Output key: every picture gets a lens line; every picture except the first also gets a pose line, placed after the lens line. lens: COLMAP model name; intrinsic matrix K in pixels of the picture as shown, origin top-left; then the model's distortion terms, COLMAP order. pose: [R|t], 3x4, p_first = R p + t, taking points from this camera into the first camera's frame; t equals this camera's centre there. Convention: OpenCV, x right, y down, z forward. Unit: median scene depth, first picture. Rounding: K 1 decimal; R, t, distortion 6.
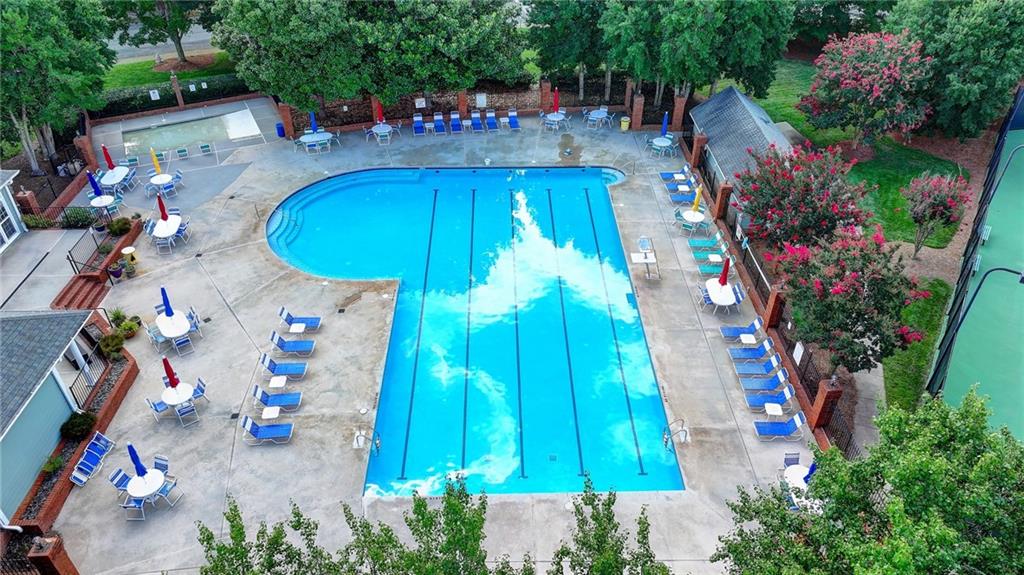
lens RADIAL K [[717.5, 0, 516.5], [0, 717.5, 286.4], [0, 0, 1]] dist [0.005925, 0.005243]
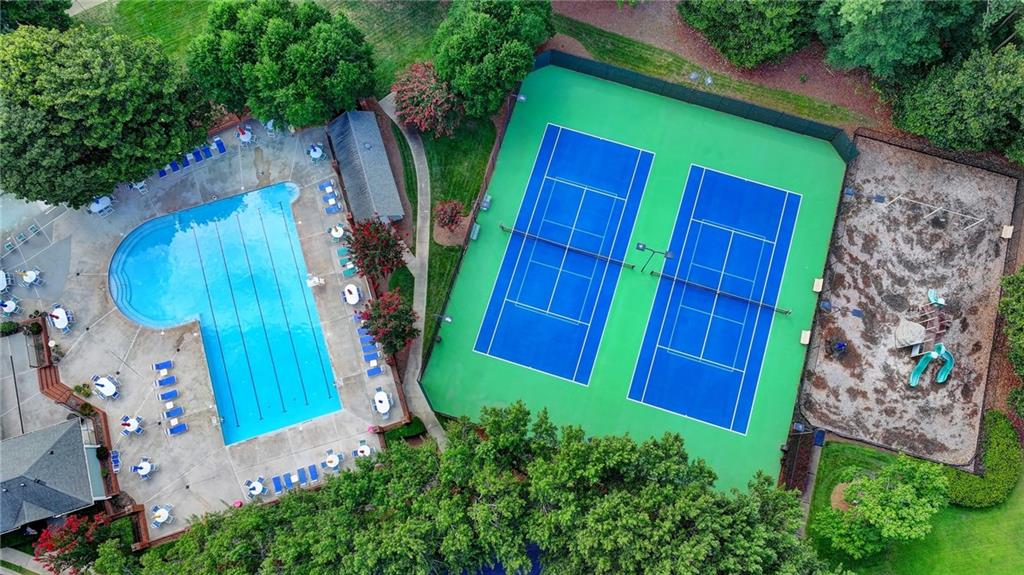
lens RADIAL K [[717.5, 0, 516.5], [0, 717.5, 286.4], [0, 0, 1]] dist [0.005925, 0.005243]
pose [[0.960823, -0.270138, 0.062013, 0.550571], [0.171358, 0.754829, 0.633143, -1.114161], [-0.217845, -0.597711, 0.771547, -0.638453]]
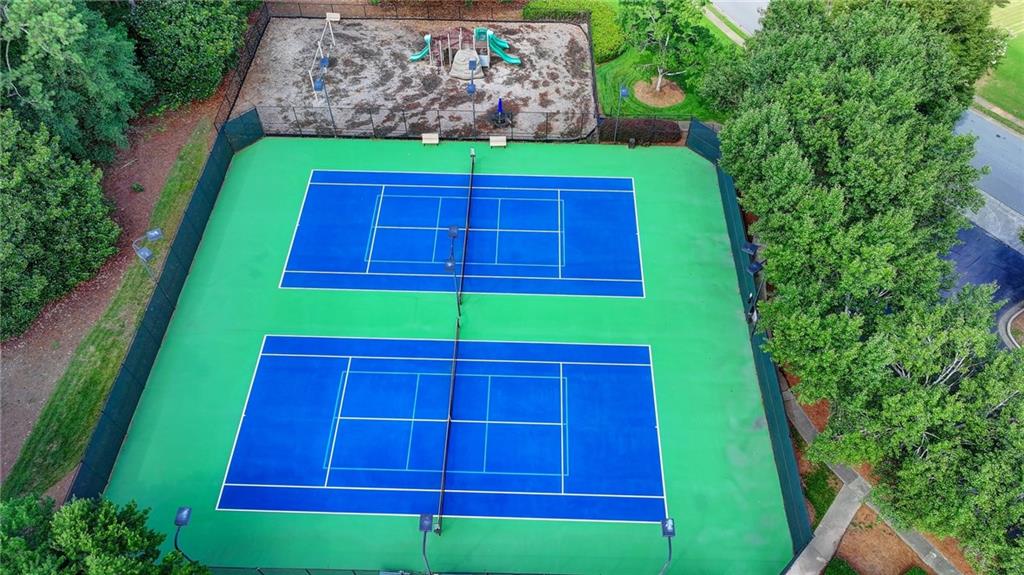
lens RADIAL K [[717.5, 0, 516.5], [0, 717.5, 286.4], [0, 0, 1]] dist [0.005925, 0.005243]
pose [[-0.527325, -0.679855, 0.509633, 0.328418], [0.514613, 0.221723, 0.828259, -0.903562], [-0.676093, 0.699025, 0.232942, 0.376482]]
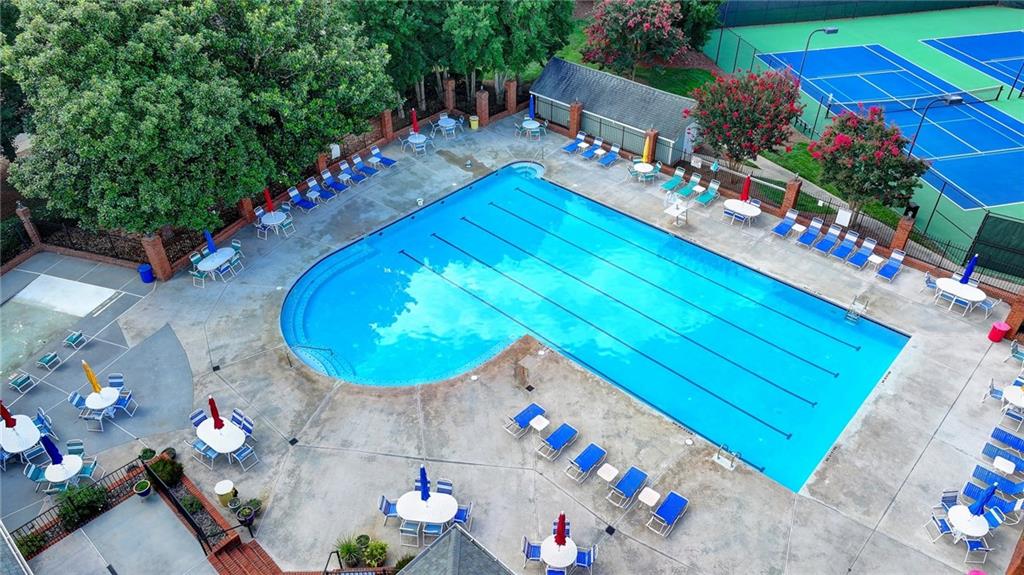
lens RADIAL K [[717.5, 0, 516.5], [0, 717.5, 286.4], [0, 0, 1]] dist [0.005925, 0.005243]
pose [[0.696000, -0.438765, 0.568391, -0.615729], [0.439295, 0.886352, 0.146291, -0.186815], [-0.567982, 0.147873, 0.809648, 0.243369]]
